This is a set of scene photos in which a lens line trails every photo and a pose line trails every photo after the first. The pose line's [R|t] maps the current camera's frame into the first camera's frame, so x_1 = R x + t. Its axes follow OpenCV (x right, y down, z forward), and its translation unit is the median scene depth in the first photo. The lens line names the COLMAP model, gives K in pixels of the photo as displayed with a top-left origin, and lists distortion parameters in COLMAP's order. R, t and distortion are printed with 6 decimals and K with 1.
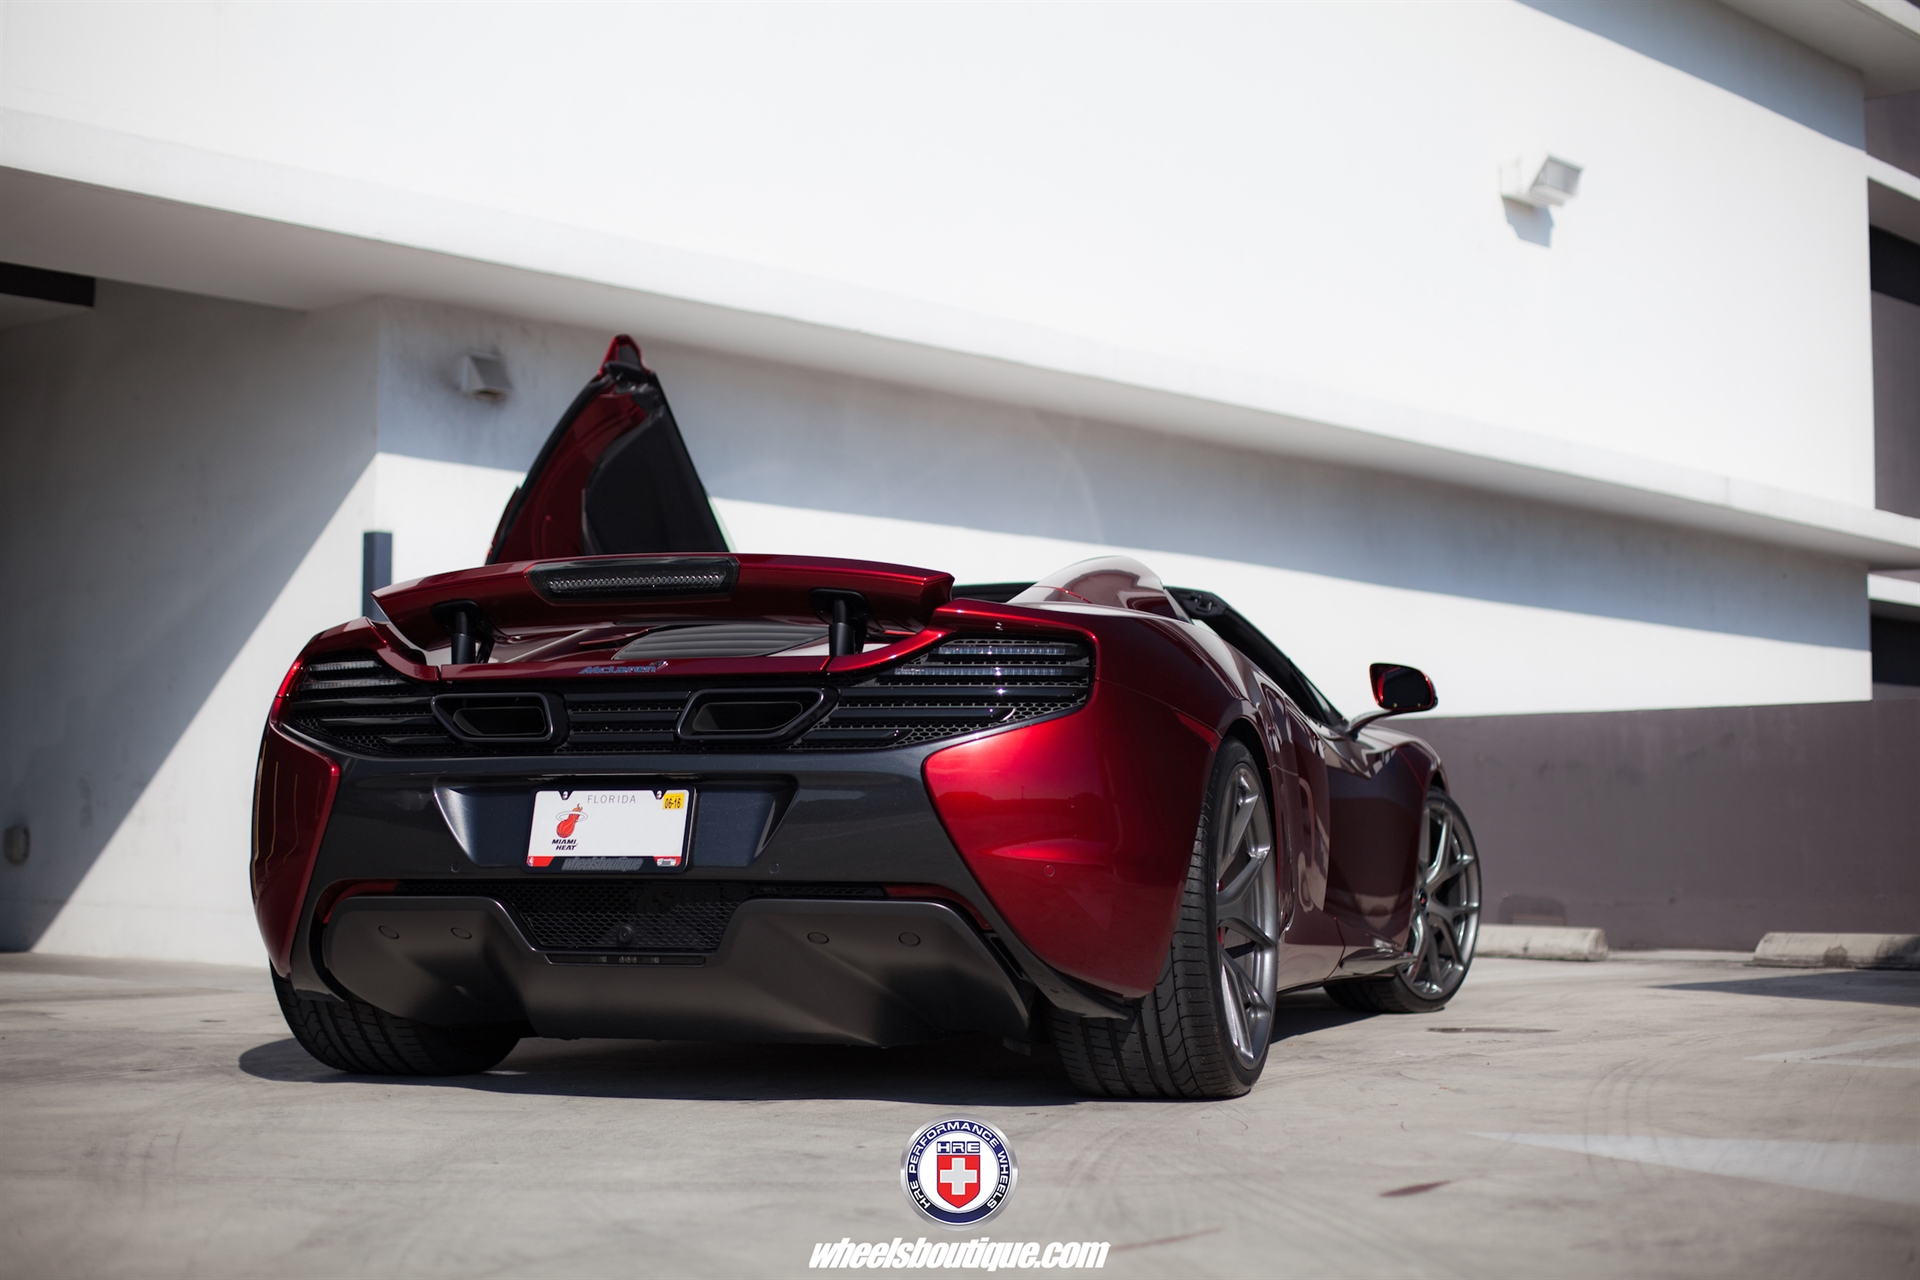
lens RADIAL K [[2730.1, 0, 960.0], [0, 2730.1, 640.0], [0, 0, 1]] dist [-0.117547, 0.017884]
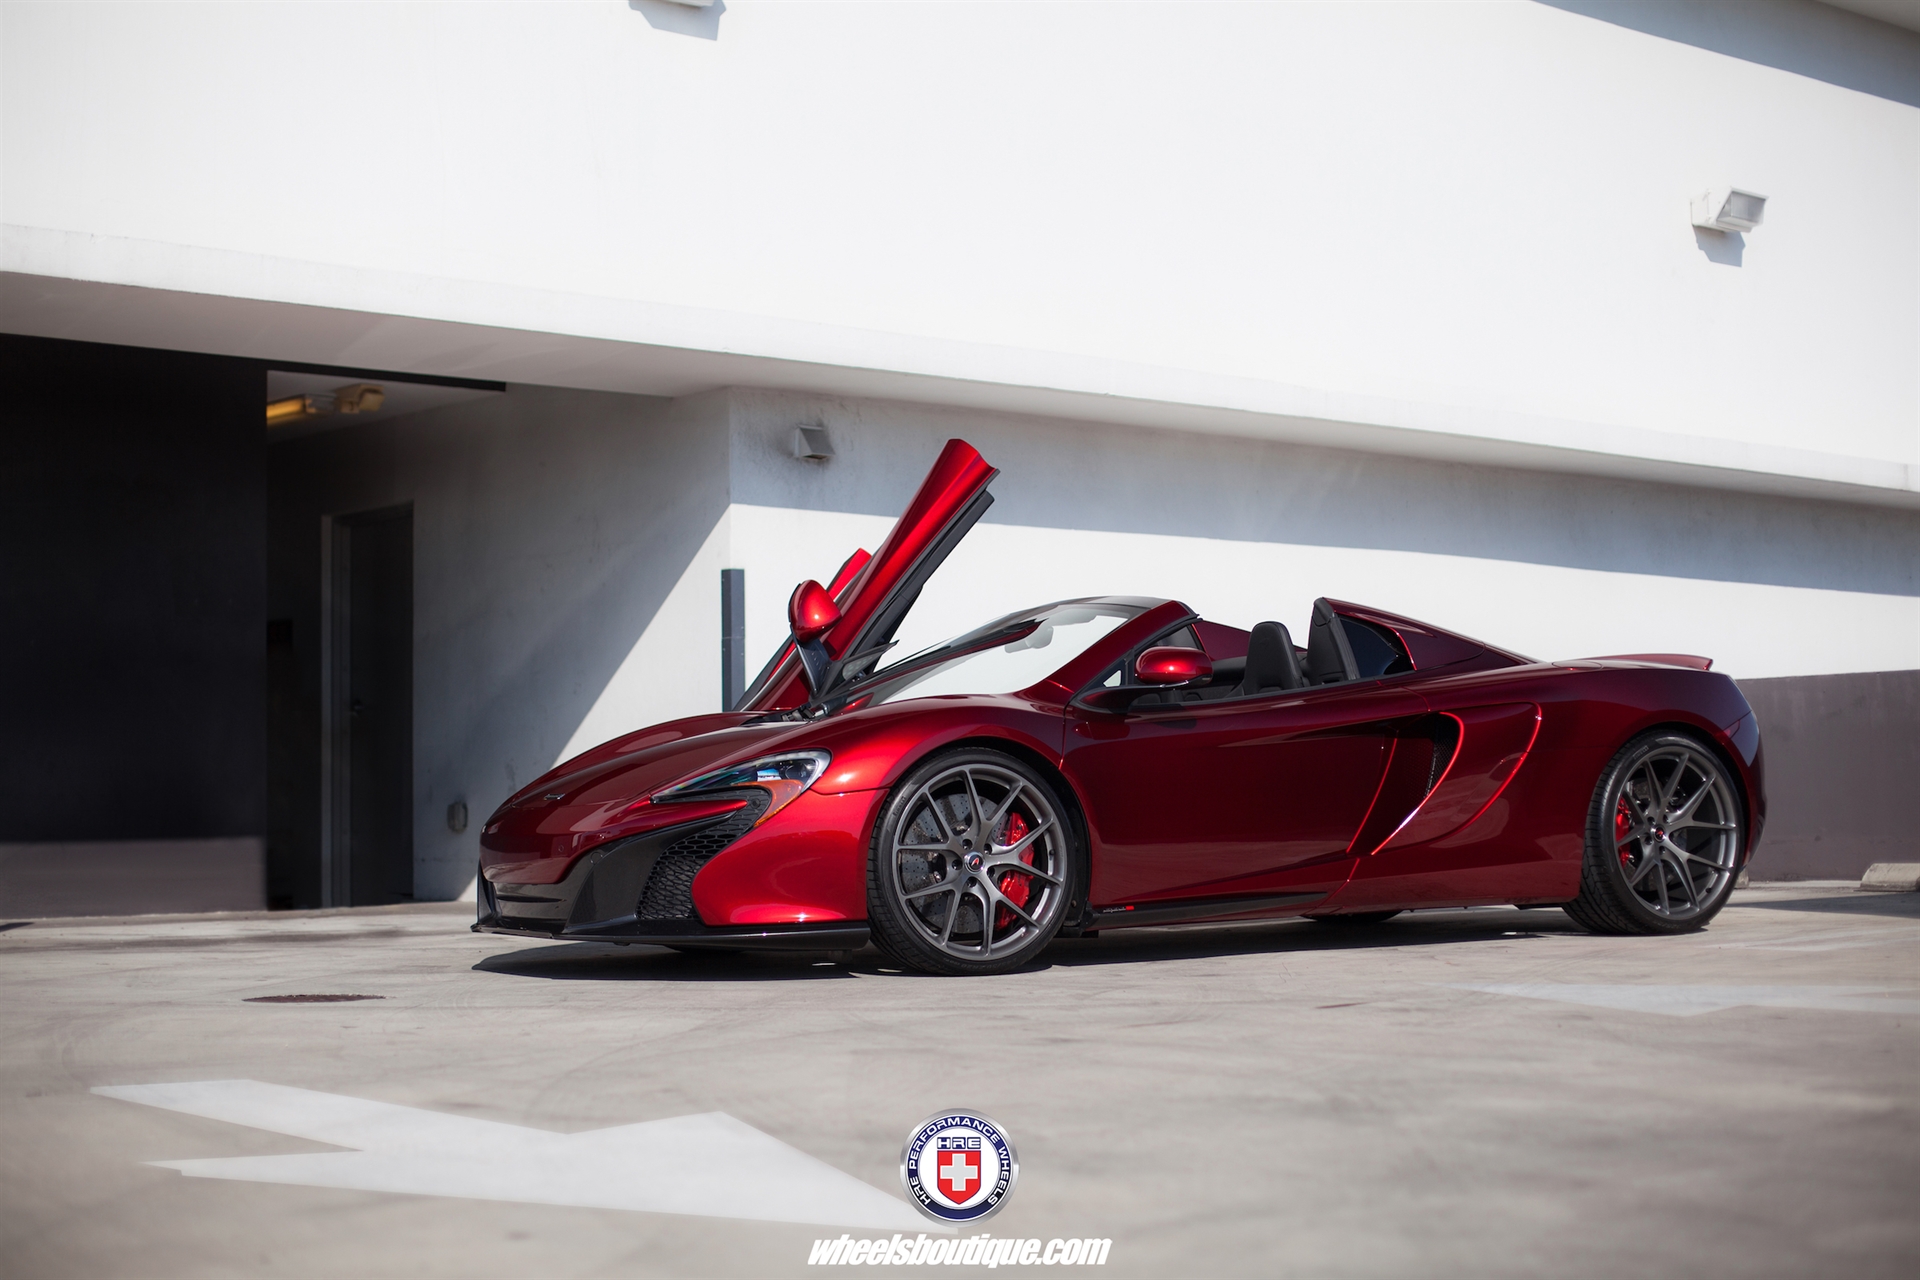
lens RADIAL K [[2730.1, 0, 960.0], [0, 2730.1, 640.0], [0, 0, 1]] dist [-0.117547, 0.017884]
pose [[0.990854, -0.025878, -0.132431, 0.051396], [0.027878, 0.999523, 0.013274, -0.016715], [0.132025, -0.016844, 0.991103, -0.220111]]
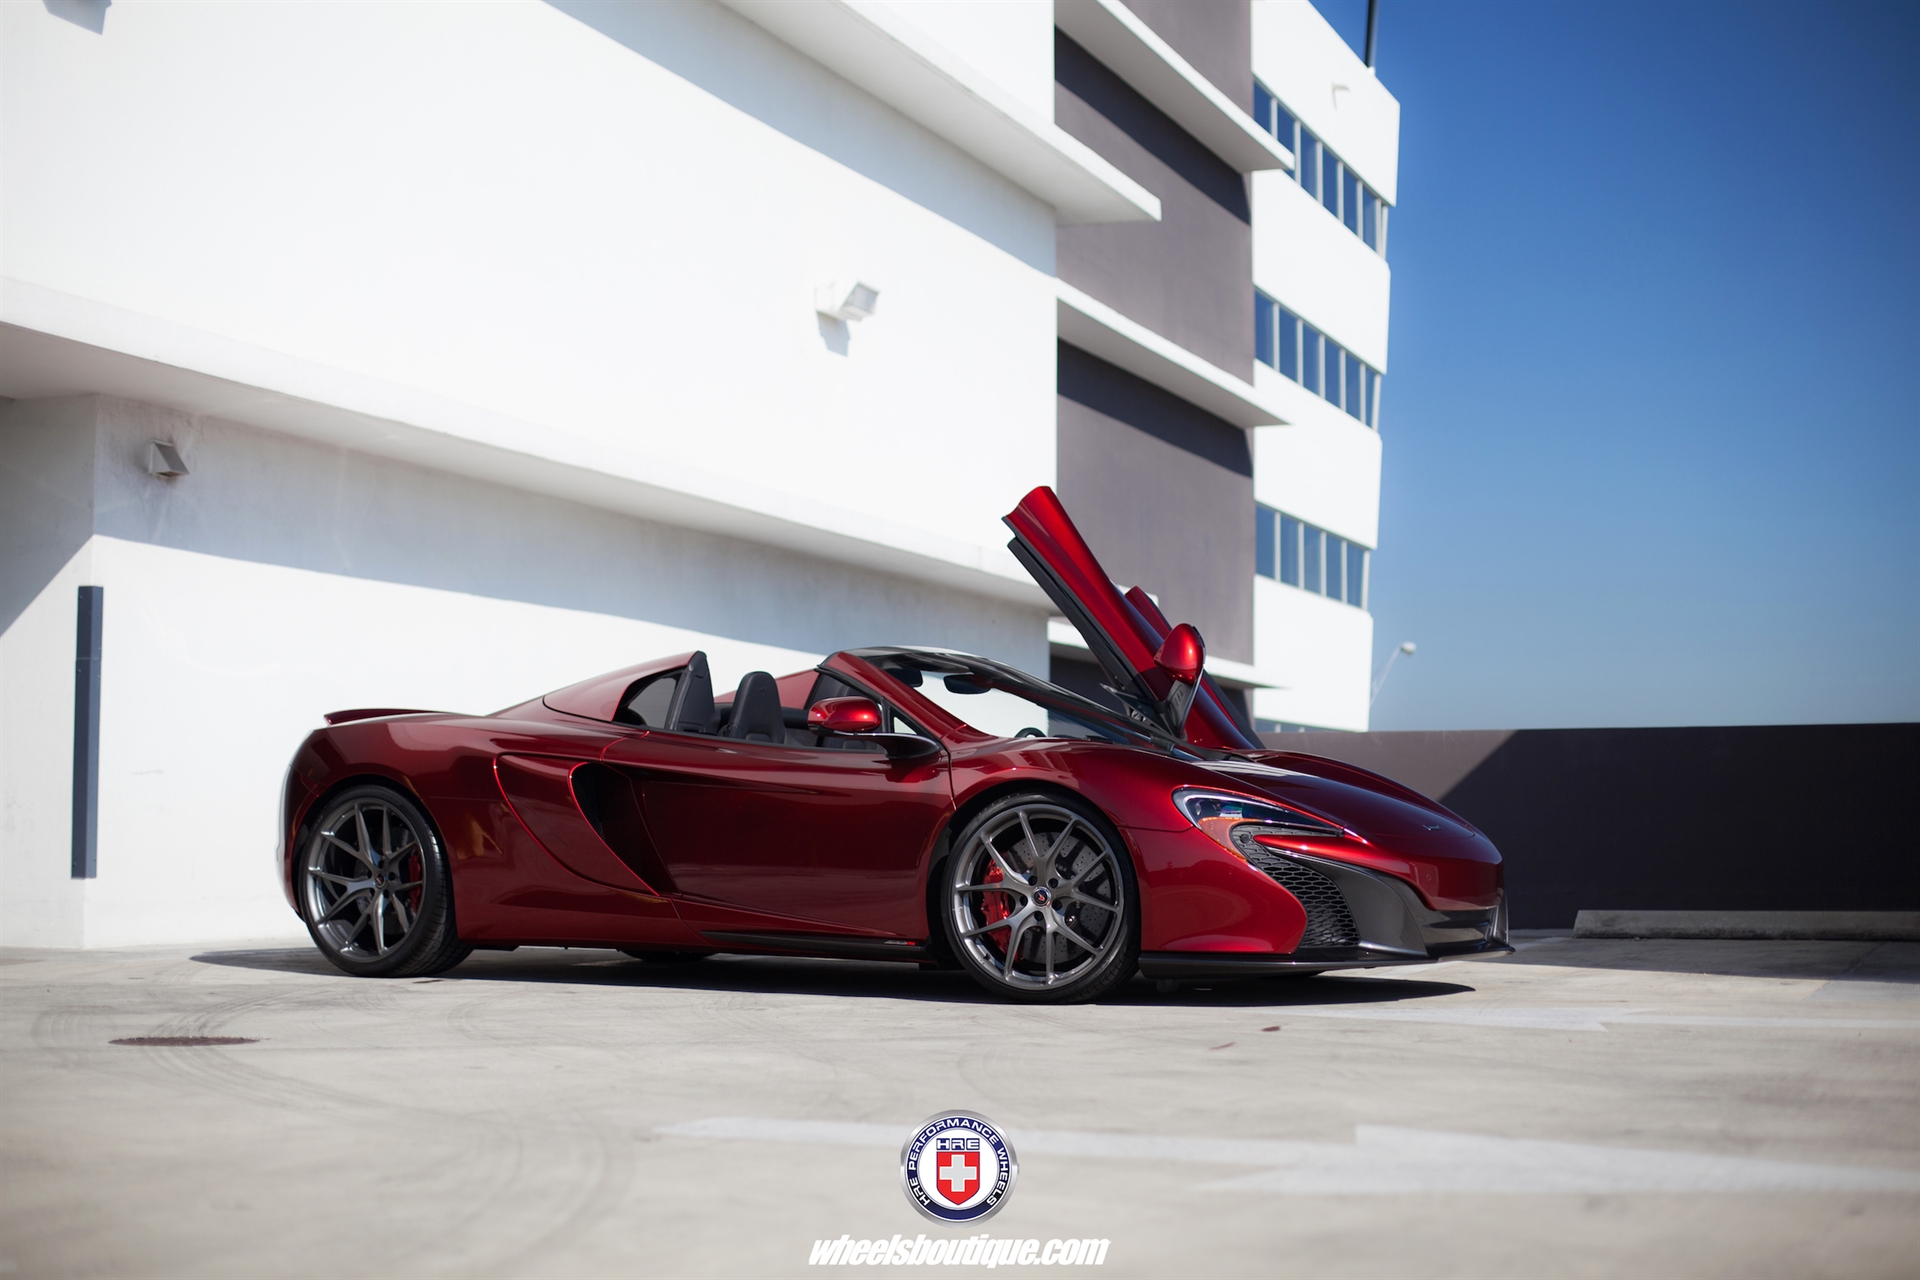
lens RADIAL K [[2719.0, 0, 960.0], [0, 2719.0, 640.0], [0, 0, 1]] dist [-0.118585, -0.645899]
pose [[0.931816, 0.023397, 0.362175, -0.229733], [-0.023798, 0.999711, -0.003354, -0.017190], [-0.362149, -0.005494, 0.932104, -0.209805]]
